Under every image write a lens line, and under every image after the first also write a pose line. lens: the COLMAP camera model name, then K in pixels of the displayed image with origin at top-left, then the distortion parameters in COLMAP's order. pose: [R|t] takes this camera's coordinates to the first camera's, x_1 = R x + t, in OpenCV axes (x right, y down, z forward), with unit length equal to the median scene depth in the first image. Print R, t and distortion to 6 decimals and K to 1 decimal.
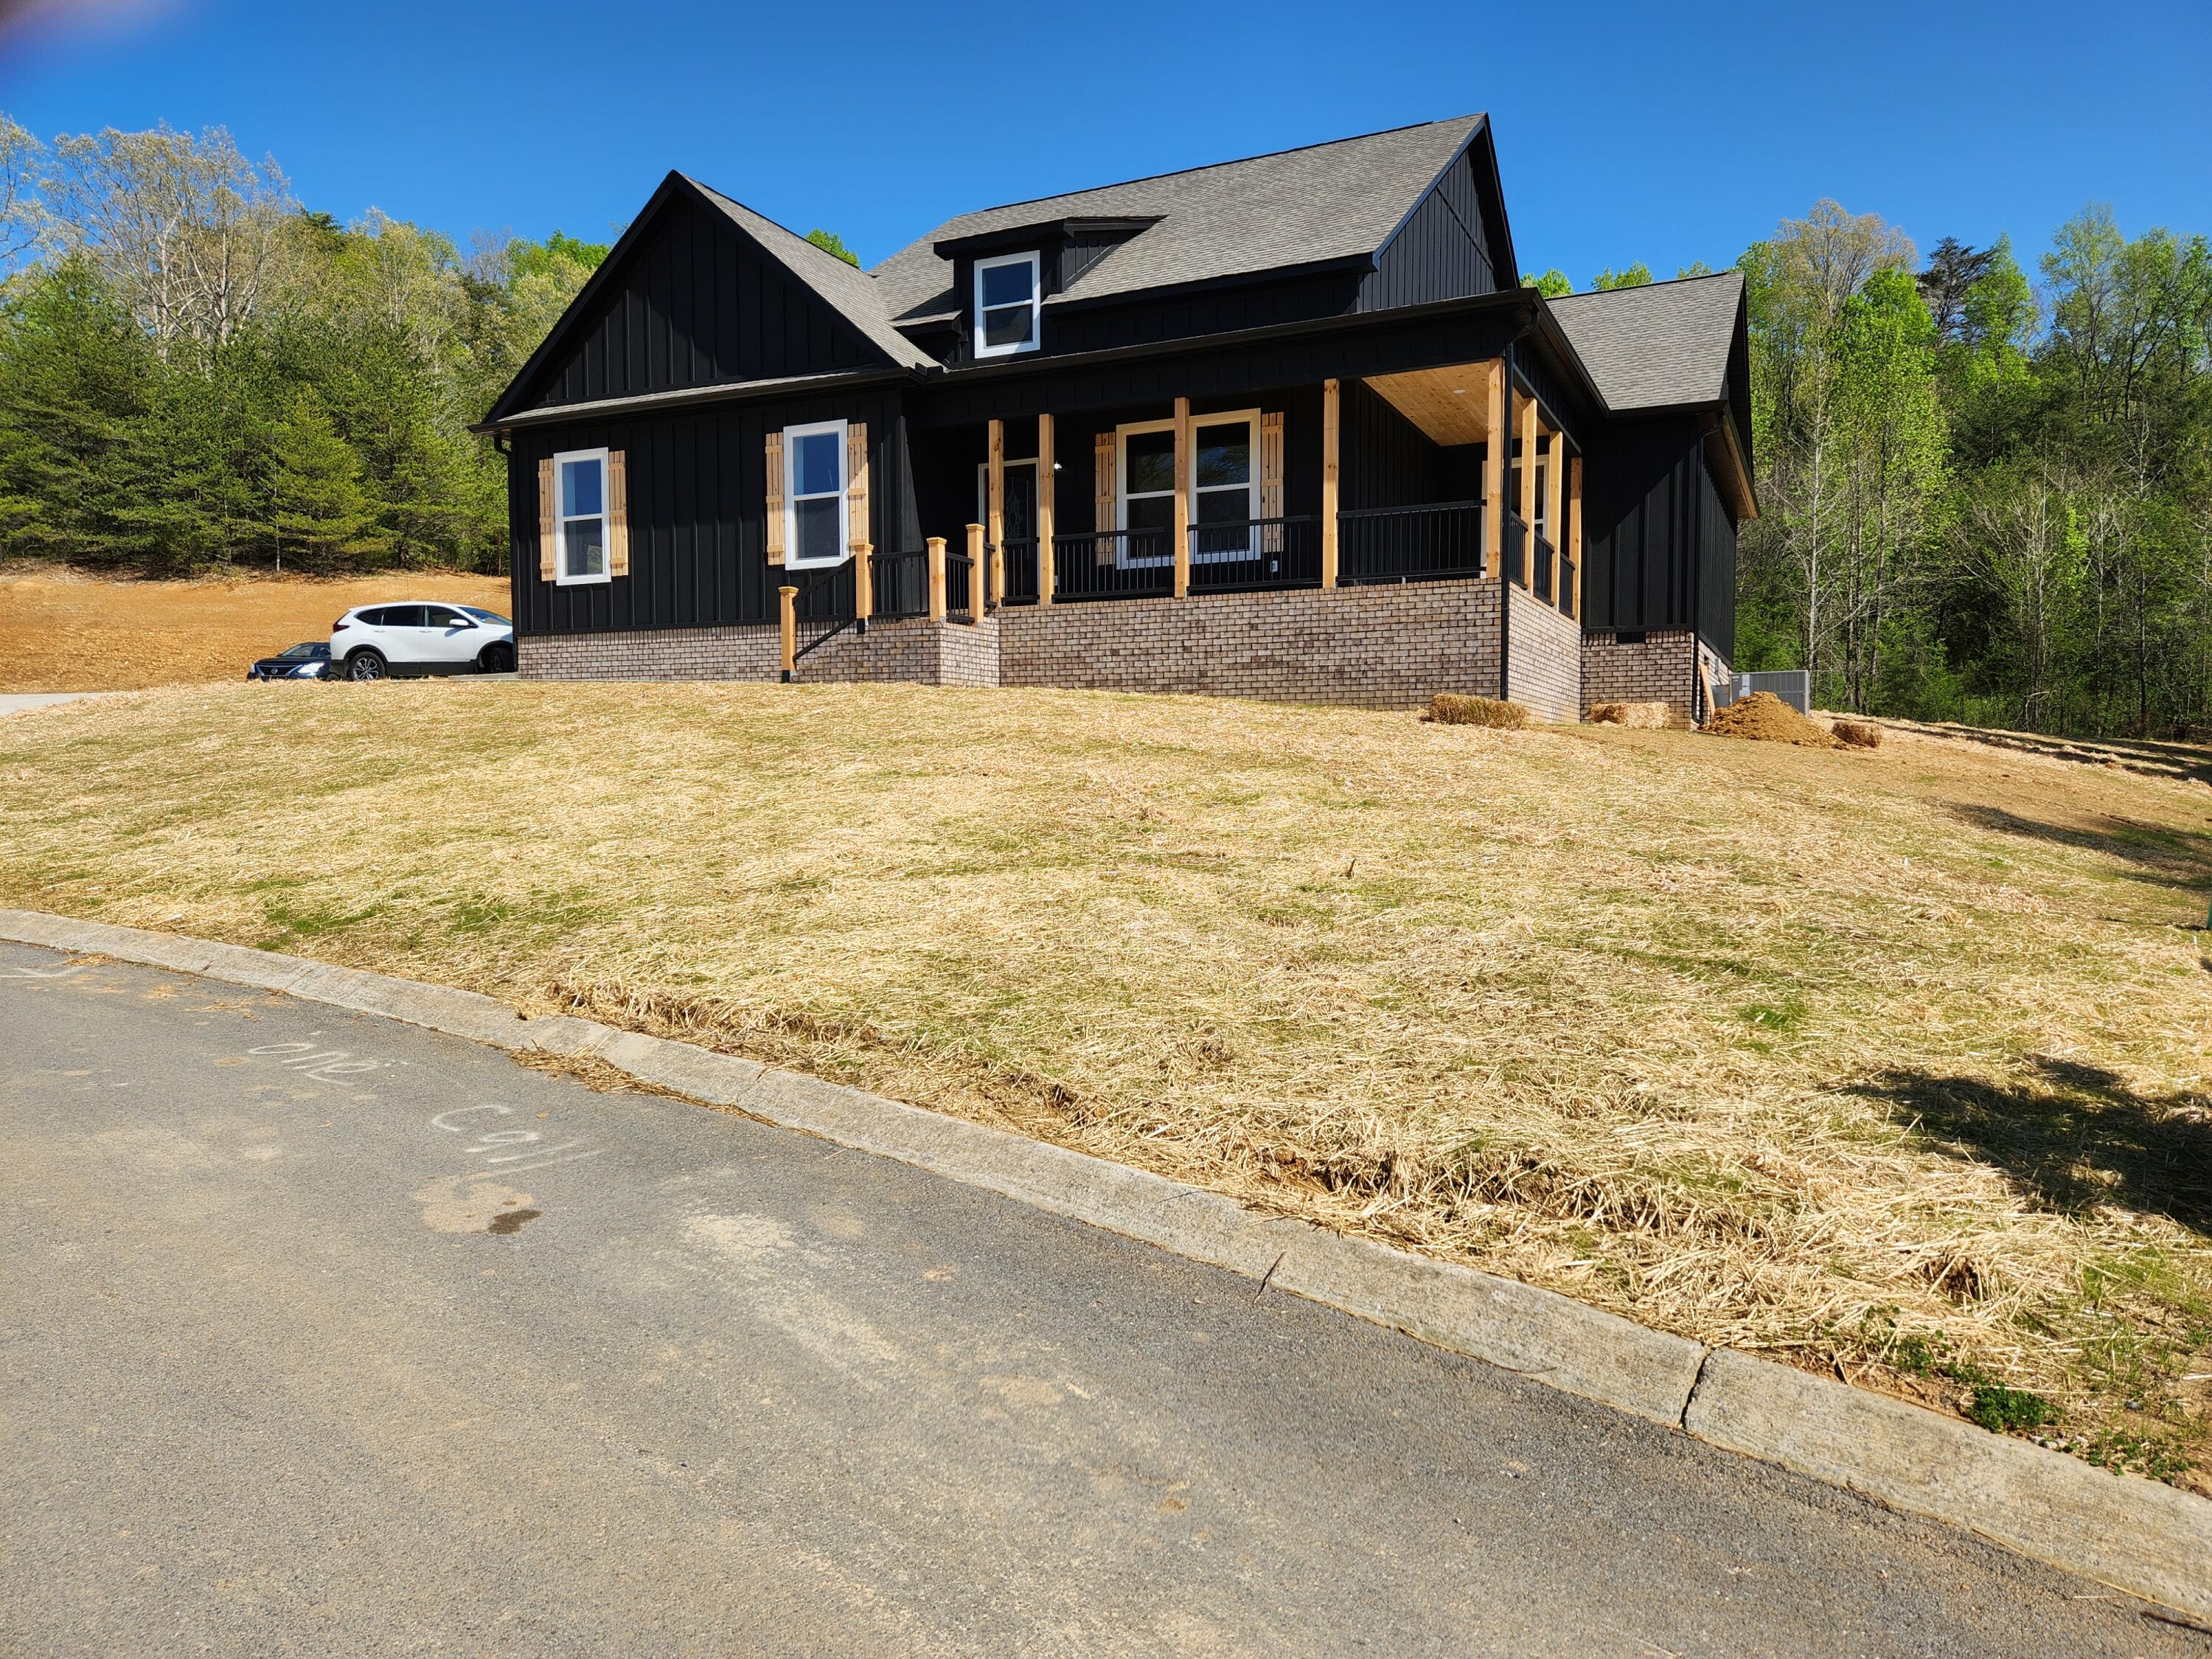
lens RADIAL K [[1492.3, 0, 1112.8], [0, 1492.3, 815.6], [0, 0, 1]] dist [0.089526, -0.075488]
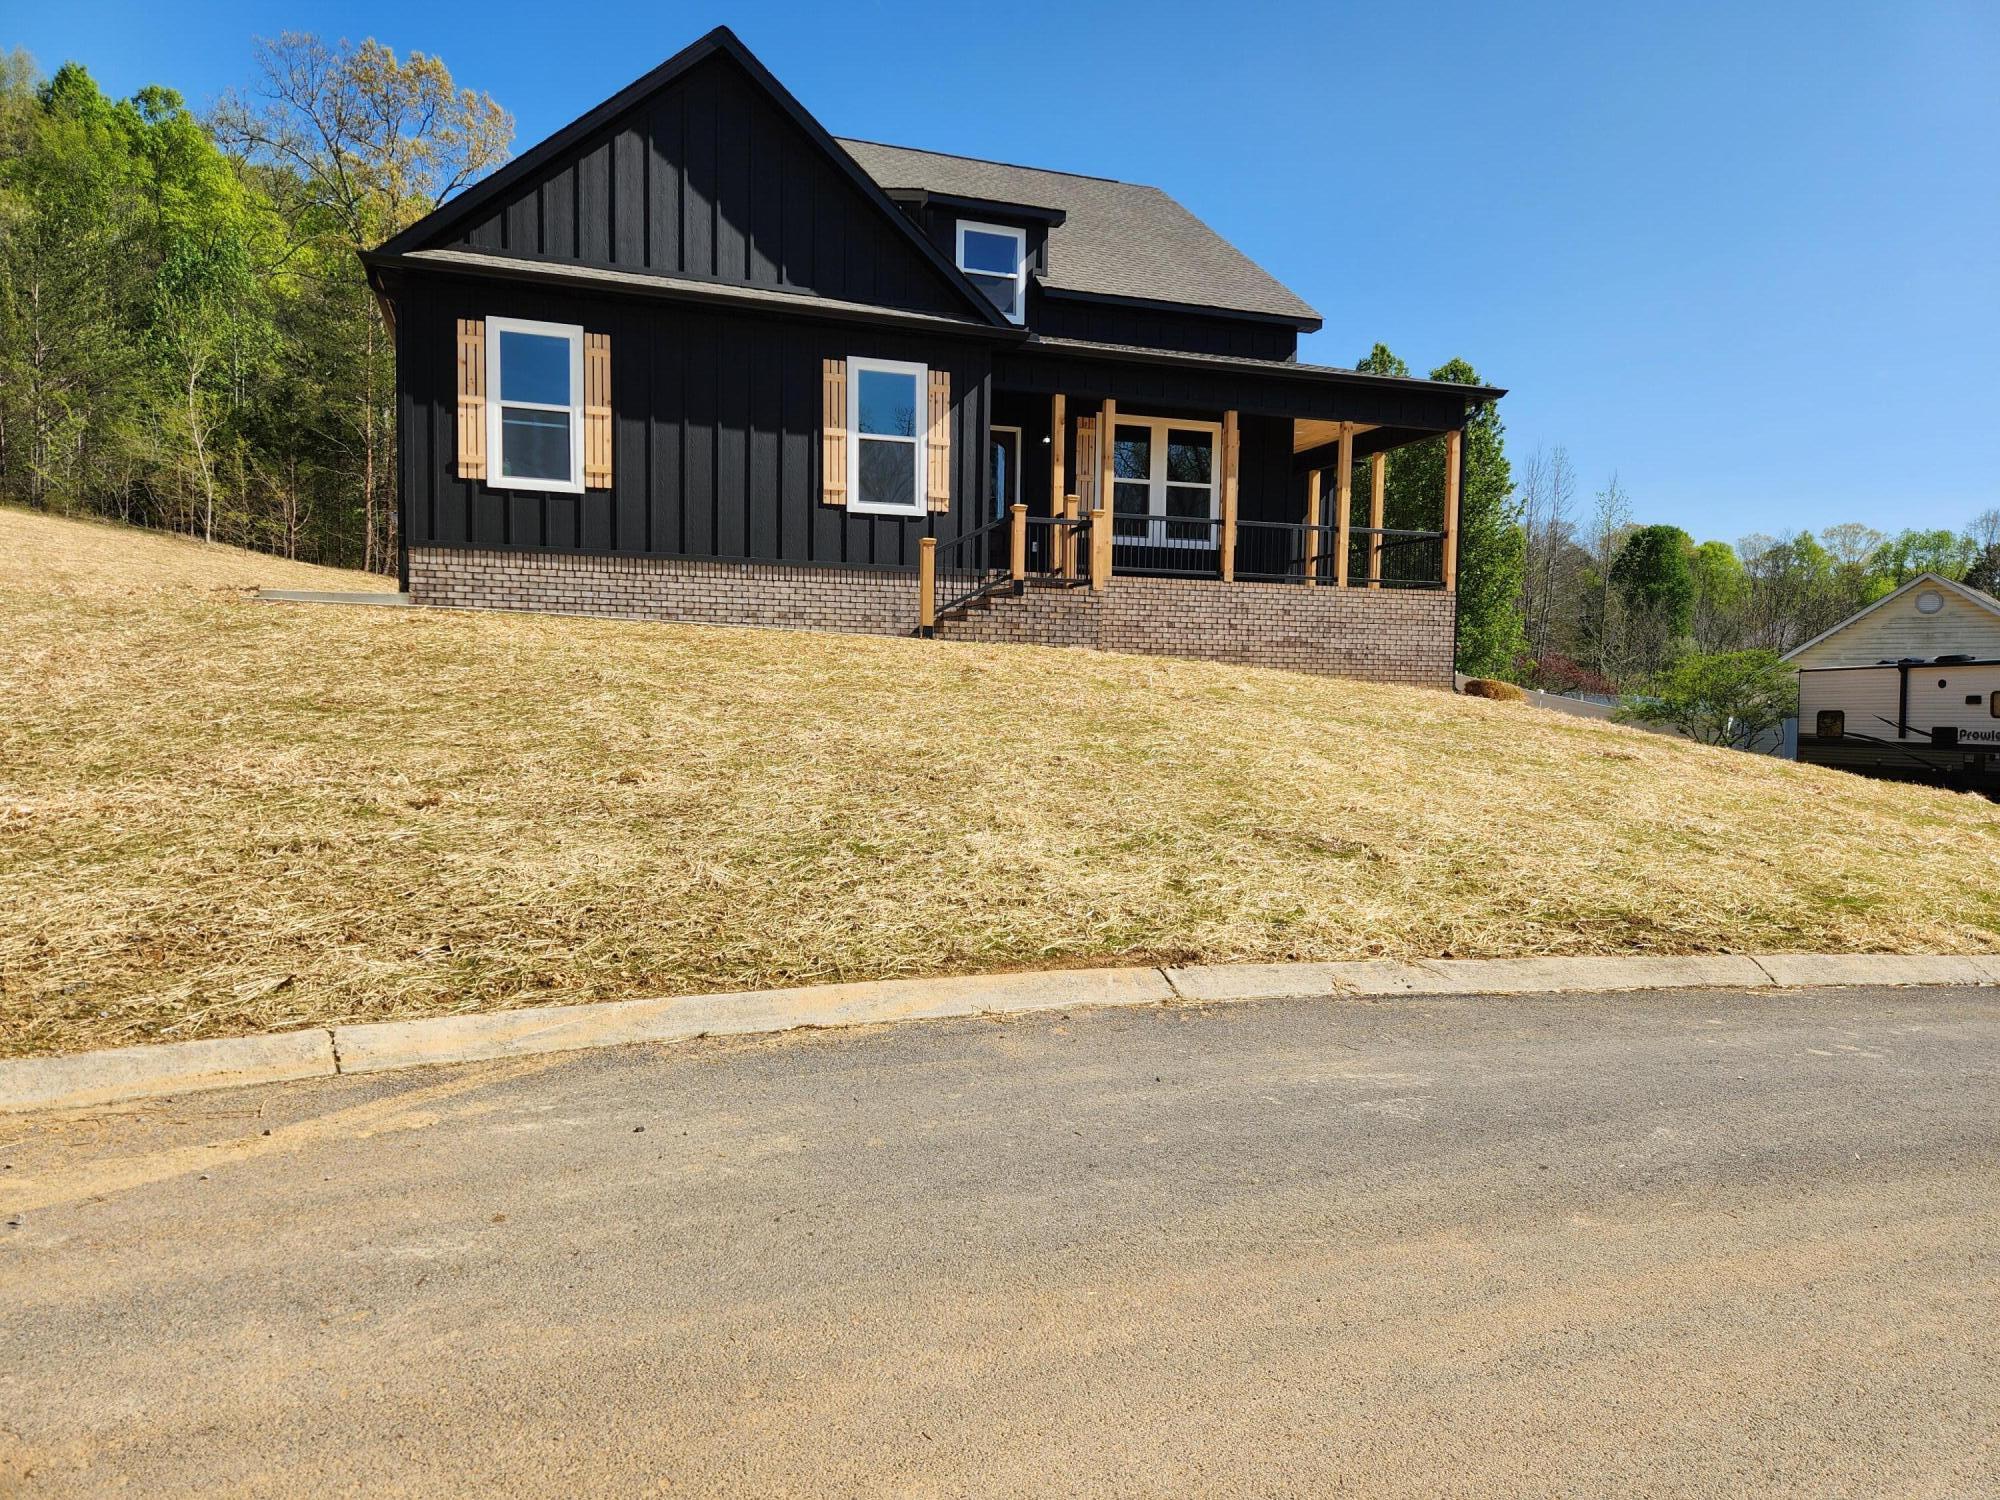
lens RADIAL K [[1349.2, 0, 1008.0], [0, 1349.2, 749.2], [0, 0, 1]] dist [0.089526, -0.075488]
pose [[0.701734, -0.017782, 0.712217, -0.751222], [0.002254, 0.999739, 0.022739, -0.035964], [-0.712435, -0.014351, 0.701591, 0.343791]]
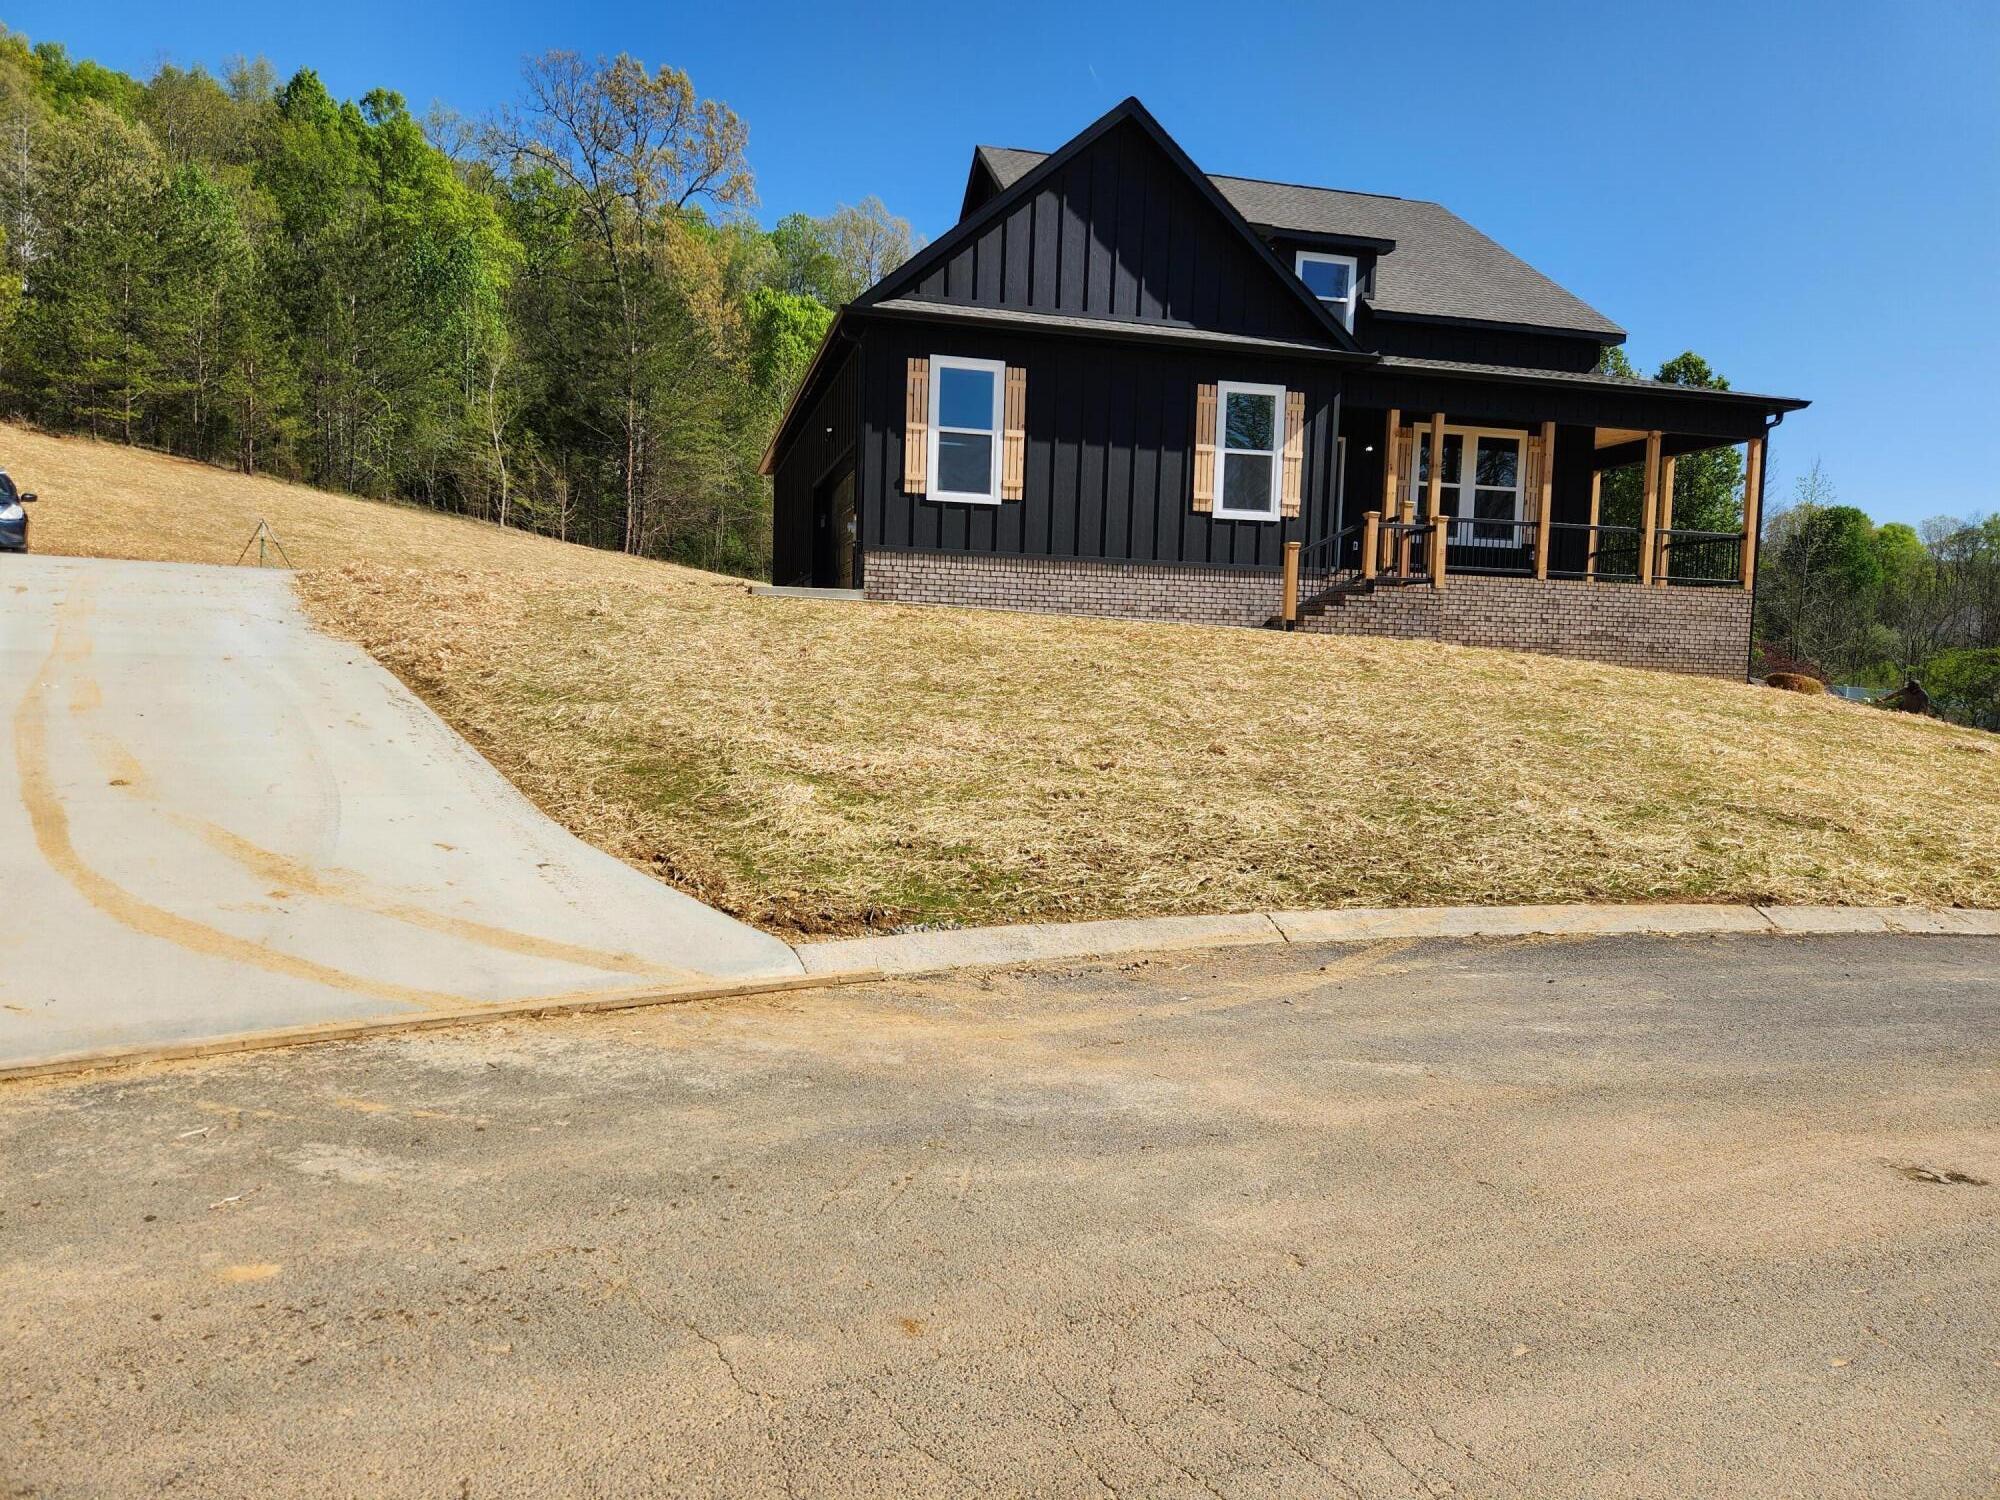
lens RADIAL K [[1349.2, 0, 1005.5], [0, 1349.2, 740.9], [0, 0, 1]] dist [0.089526, -0.075488]
pose [[0.761853, -0.011043, 0.647656, -0.951121], [-0.015821, 0.999239, 0.035649, -0.039373], [-0.647557, -0.037406, 0.761099, 0.369659]]
